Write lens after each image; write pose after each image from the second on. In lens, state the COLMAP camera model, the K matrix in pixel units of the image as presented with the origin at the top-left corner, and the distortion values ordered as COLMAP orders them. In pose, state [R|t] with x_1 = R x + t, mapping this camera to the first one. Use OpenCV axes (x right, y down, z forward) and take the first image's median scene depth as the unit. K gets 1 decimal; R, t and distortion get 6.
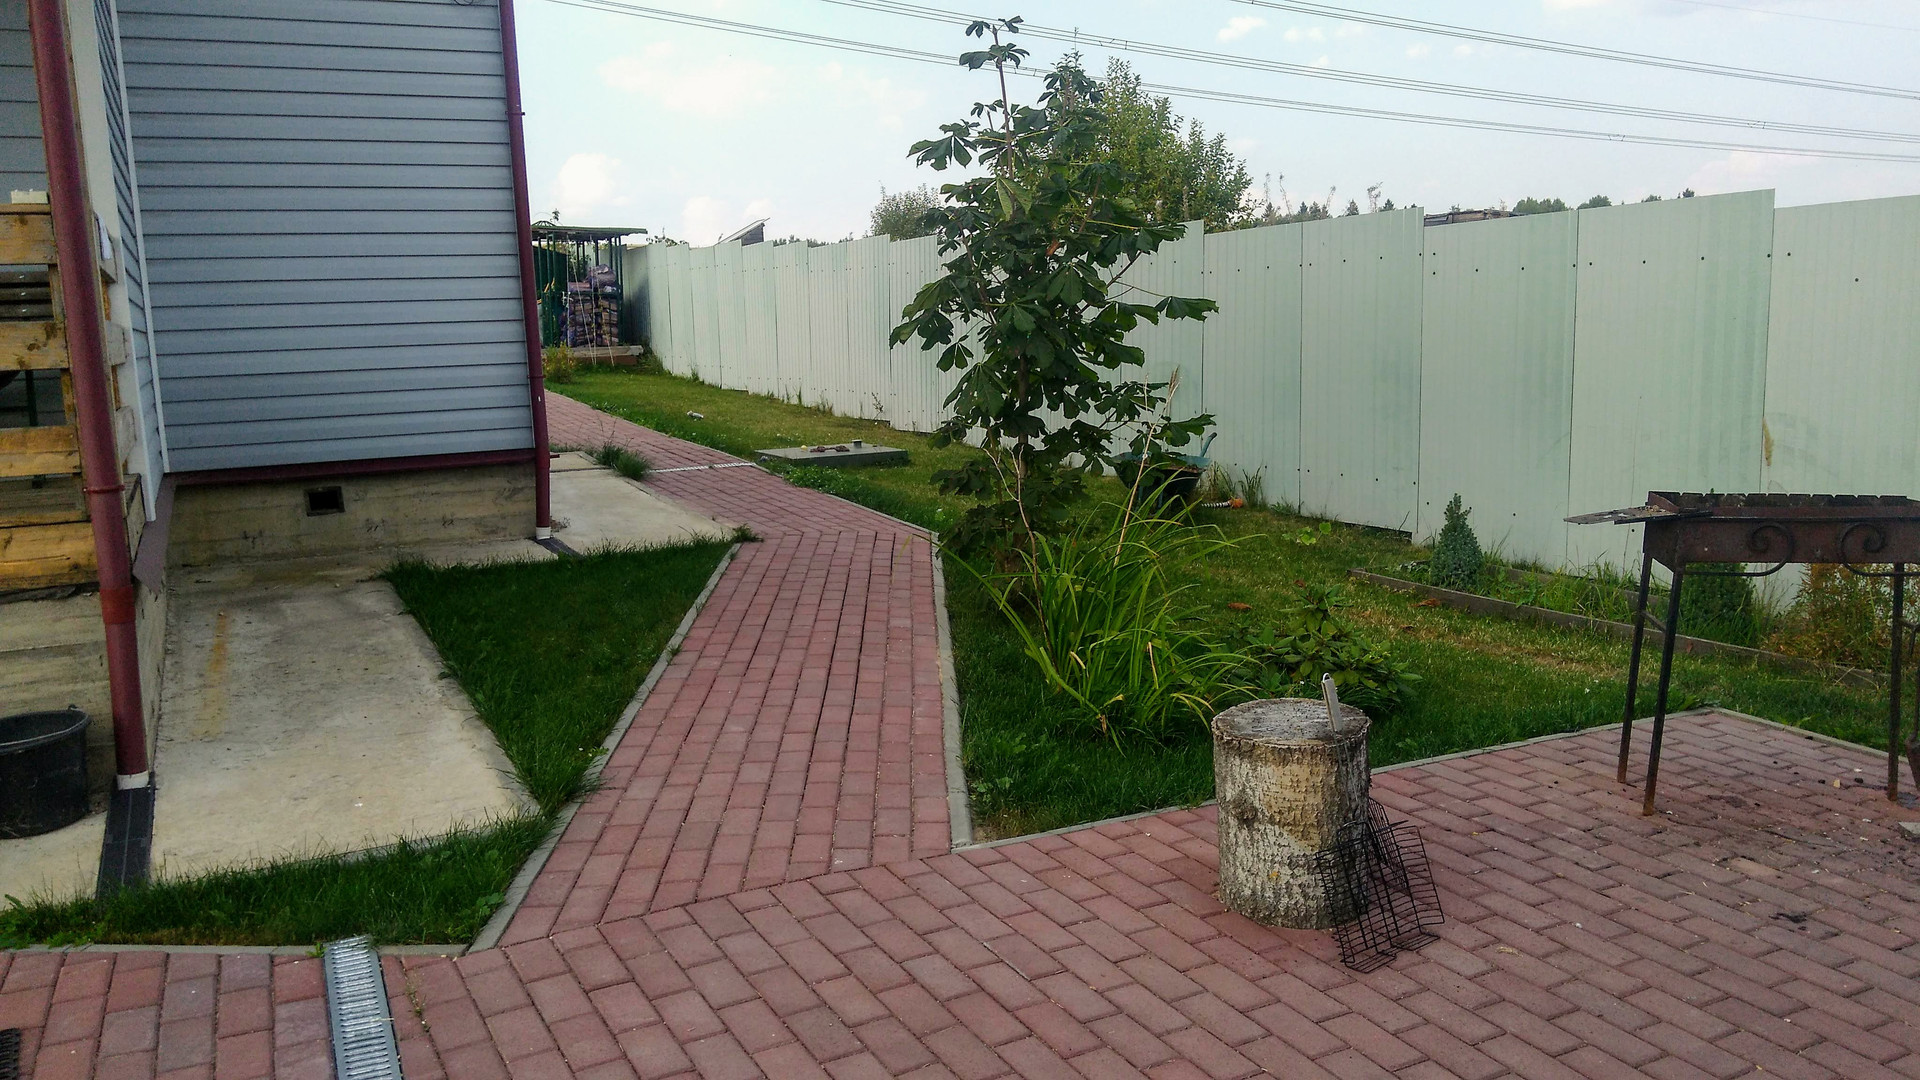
lens RADIAL K [[1525.6, 0, 960.0], [0, 1525.6, 540.0], [0, 0, 1]] dist [0.110303, -0.137739]
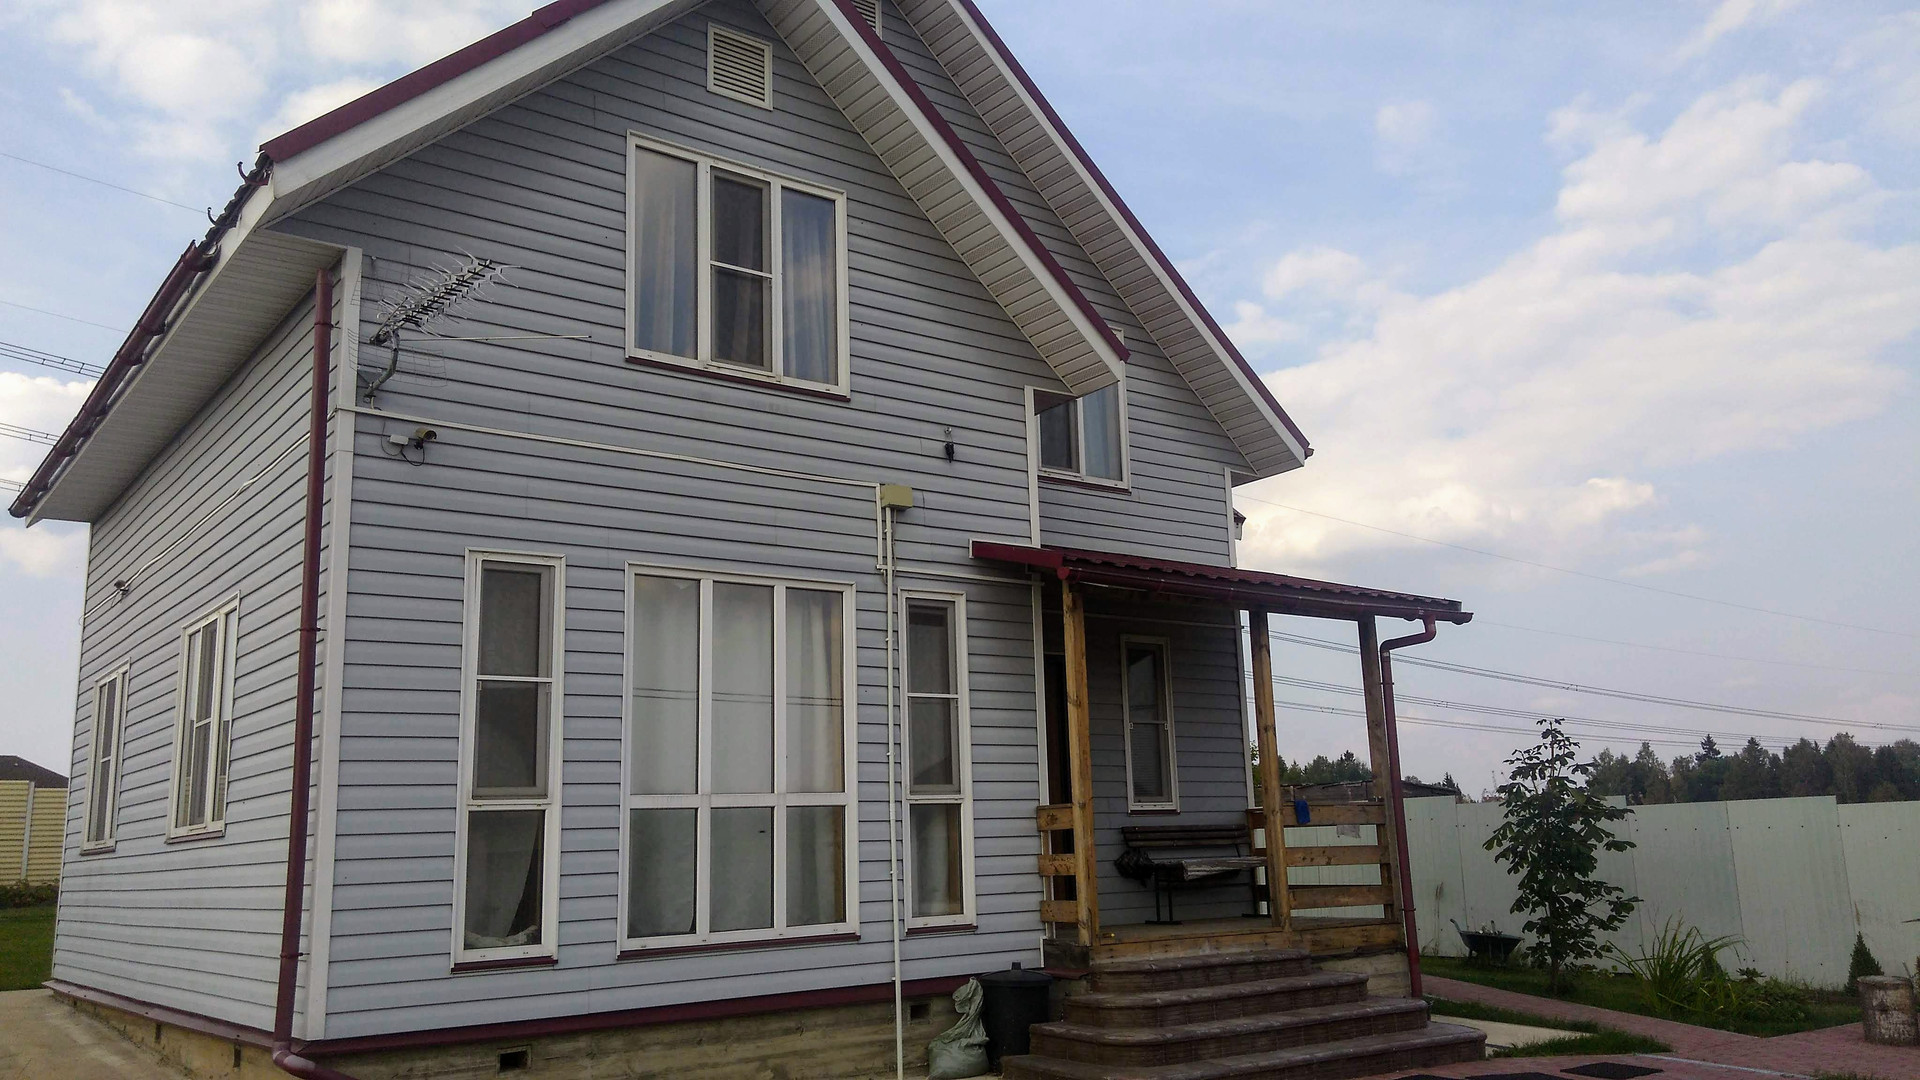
lens RADIAL K [[1525.6, 0, 960.0], [0, 1525.6, 540.0], [0, 0, 1]] dist [0.110303, -0.137739]
pose [[0.982306, 0.042494, 0.182398, -1.144061], [0.022959, 0.939249, -0.342469, 0.164620], [-0.185870, 0.340597, 0.921654, -0.948960]]
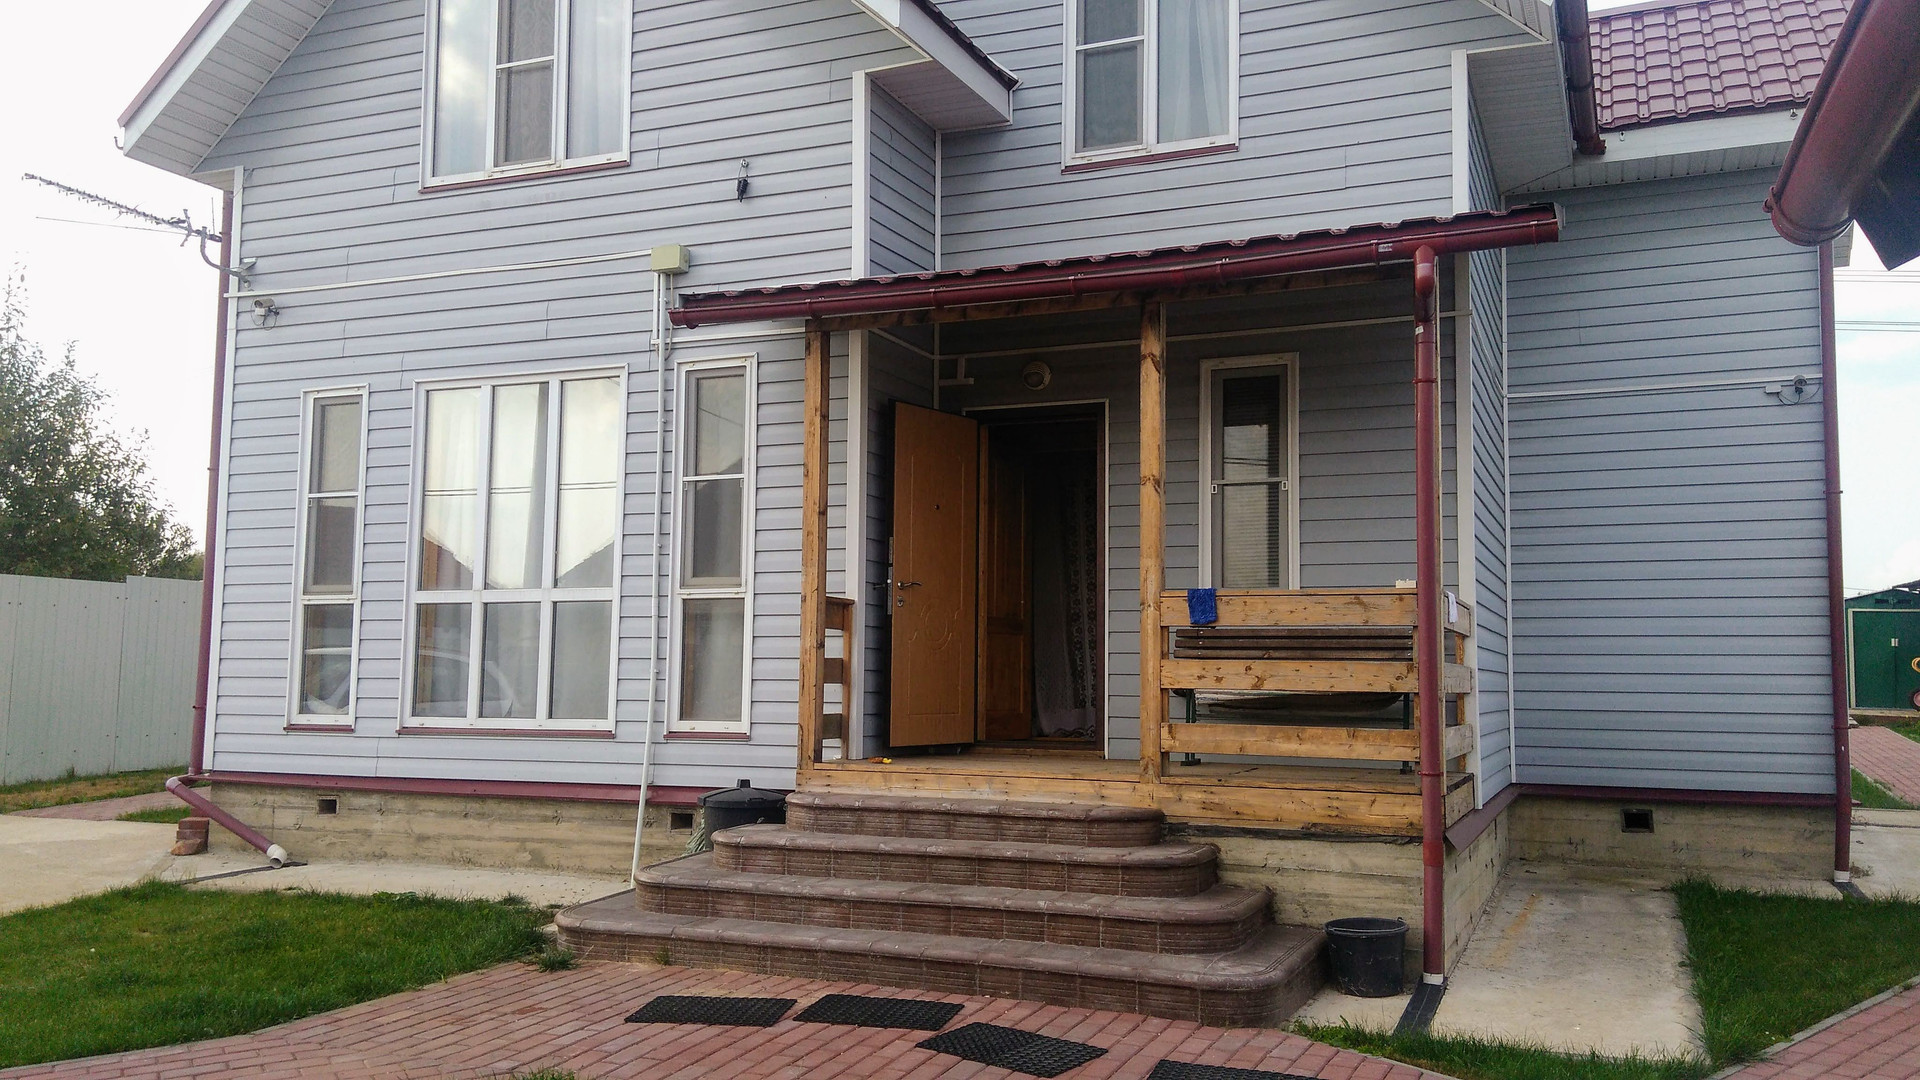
lens RADIAL K [[1525.6, 0, 960.0], [0, 1525.6, 540.0], [0, 0, 1]] dist [0.110303, -0.137739]
pose [[0.651864, -0.024612, -0.757937, 0.185641], [-0.143195, 0.977498, -0.154897, 0.027331], [0.744694, 0.209504, 0.633671, -0.212670]]
